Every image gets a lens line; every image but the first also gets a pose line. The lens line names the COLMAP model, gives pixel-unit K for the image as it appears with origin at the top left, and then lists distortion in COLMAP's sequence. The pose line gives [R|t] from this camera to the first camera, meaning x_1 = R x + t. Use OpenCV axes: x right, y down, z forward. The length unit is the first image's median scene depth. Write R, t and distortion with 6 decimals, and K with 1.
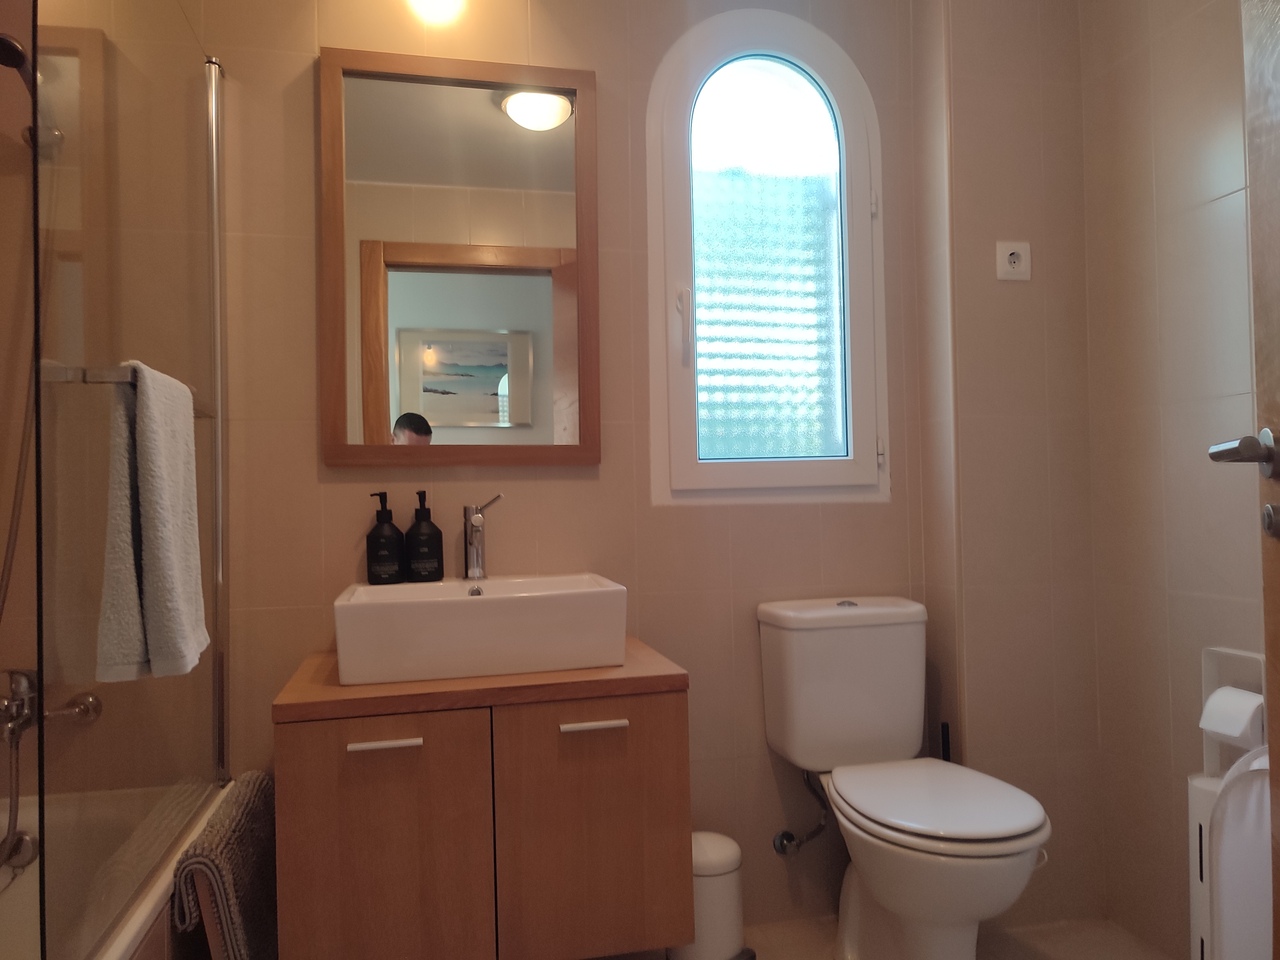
lens RADIAL K [[933.2, 0, 637.6], [0, 933.2, 478.4], [0, 0, 1]] dist [0.028738, -0.025695]
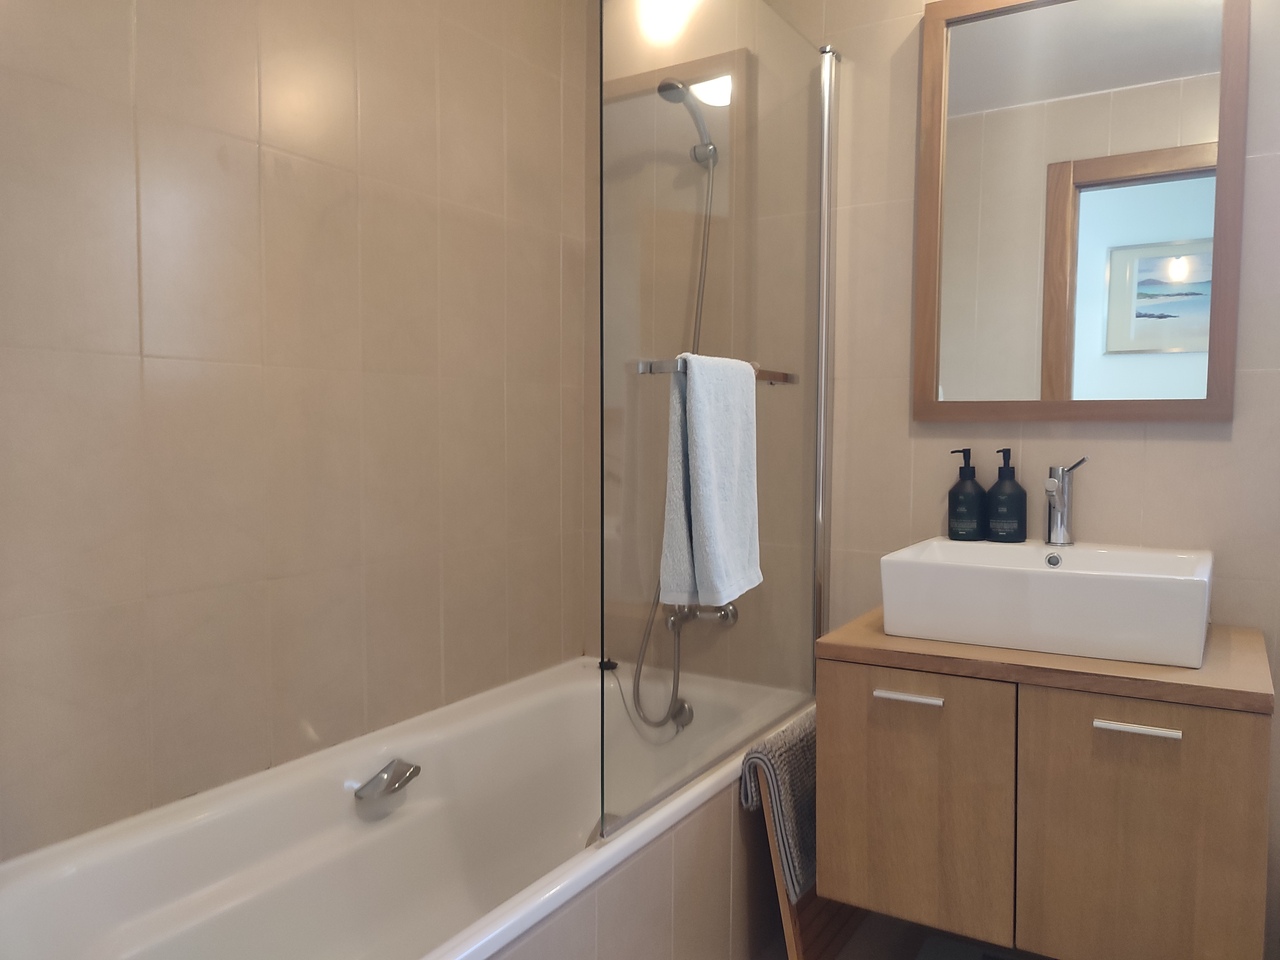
lens RADIAL K [[933.2, 0, 636.5], [0, 933.2, 477.9], [0, 0, 1]] dist [0.028738, -0.025695]
pose [[0.715201, 0.056691, -0.696616, 0.215925], [0.001237, 0.996601, 0.082375, -0.046172], [0.698918, -0.059777, 0.712700, 0.044982]]
